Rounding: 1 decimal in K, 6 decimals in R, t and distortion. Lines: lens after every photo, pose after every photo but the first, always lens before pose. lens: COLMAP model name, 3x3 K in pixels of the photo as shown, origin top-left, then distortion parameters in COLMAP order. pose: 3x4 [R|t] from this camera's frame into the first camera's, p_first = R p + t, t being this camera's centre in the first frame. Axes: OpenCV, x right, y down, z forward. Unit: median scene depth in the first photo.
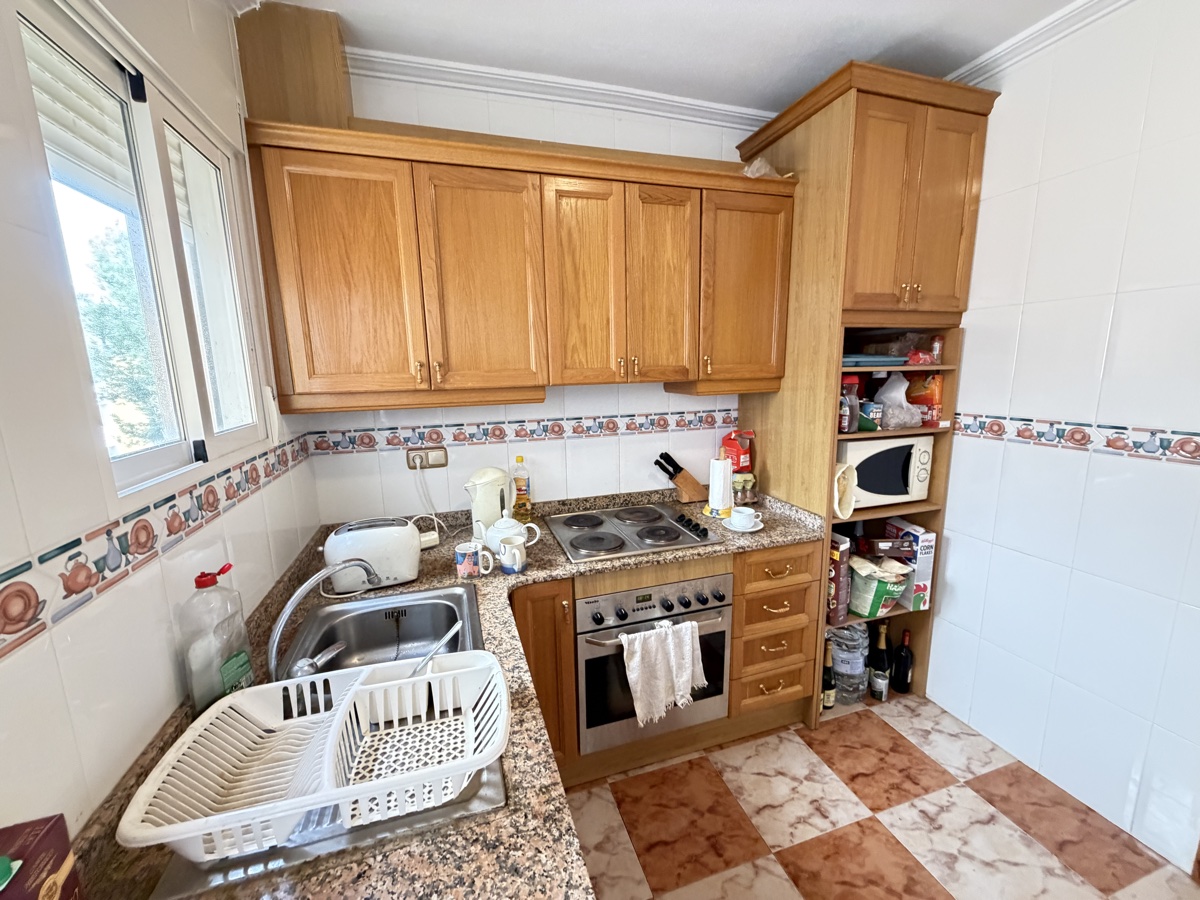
lens RADIAL K [[478.7, 0, 597.5], [0, 478.7, 447.4], [0, 0, 1]] dist [0.001141, 0.000357]
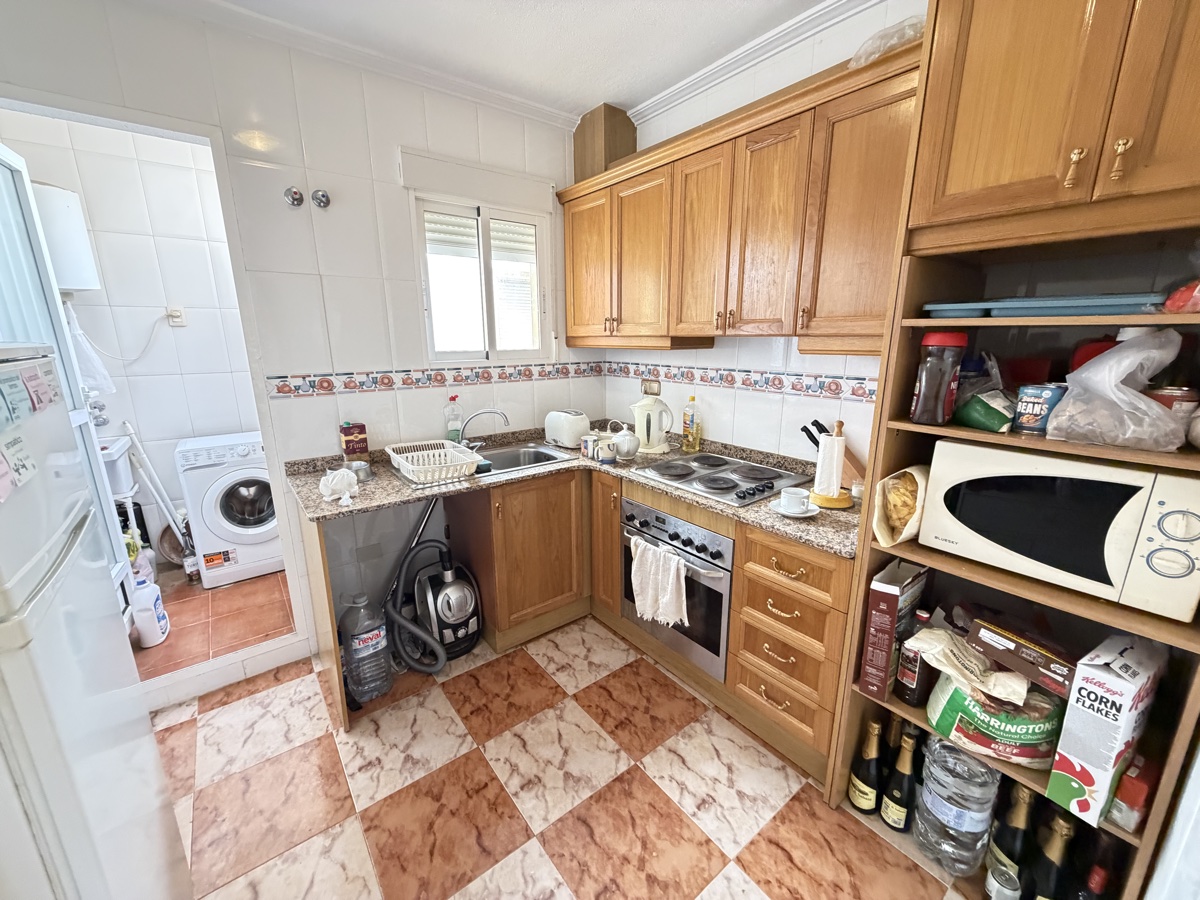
lens RADIAL K [[478.7, 0, 596.6], [0, 478.7, 445.5], [0, 0, 1]] dist [0.001141, 0.000357]
pose [[0.348757, 0.230766, -0.908359, 0.956159], [-0.161101, 0.969547, 0.184457, -0.048944], [0.923263, 0.082007, 0.375313, 0.355457]]
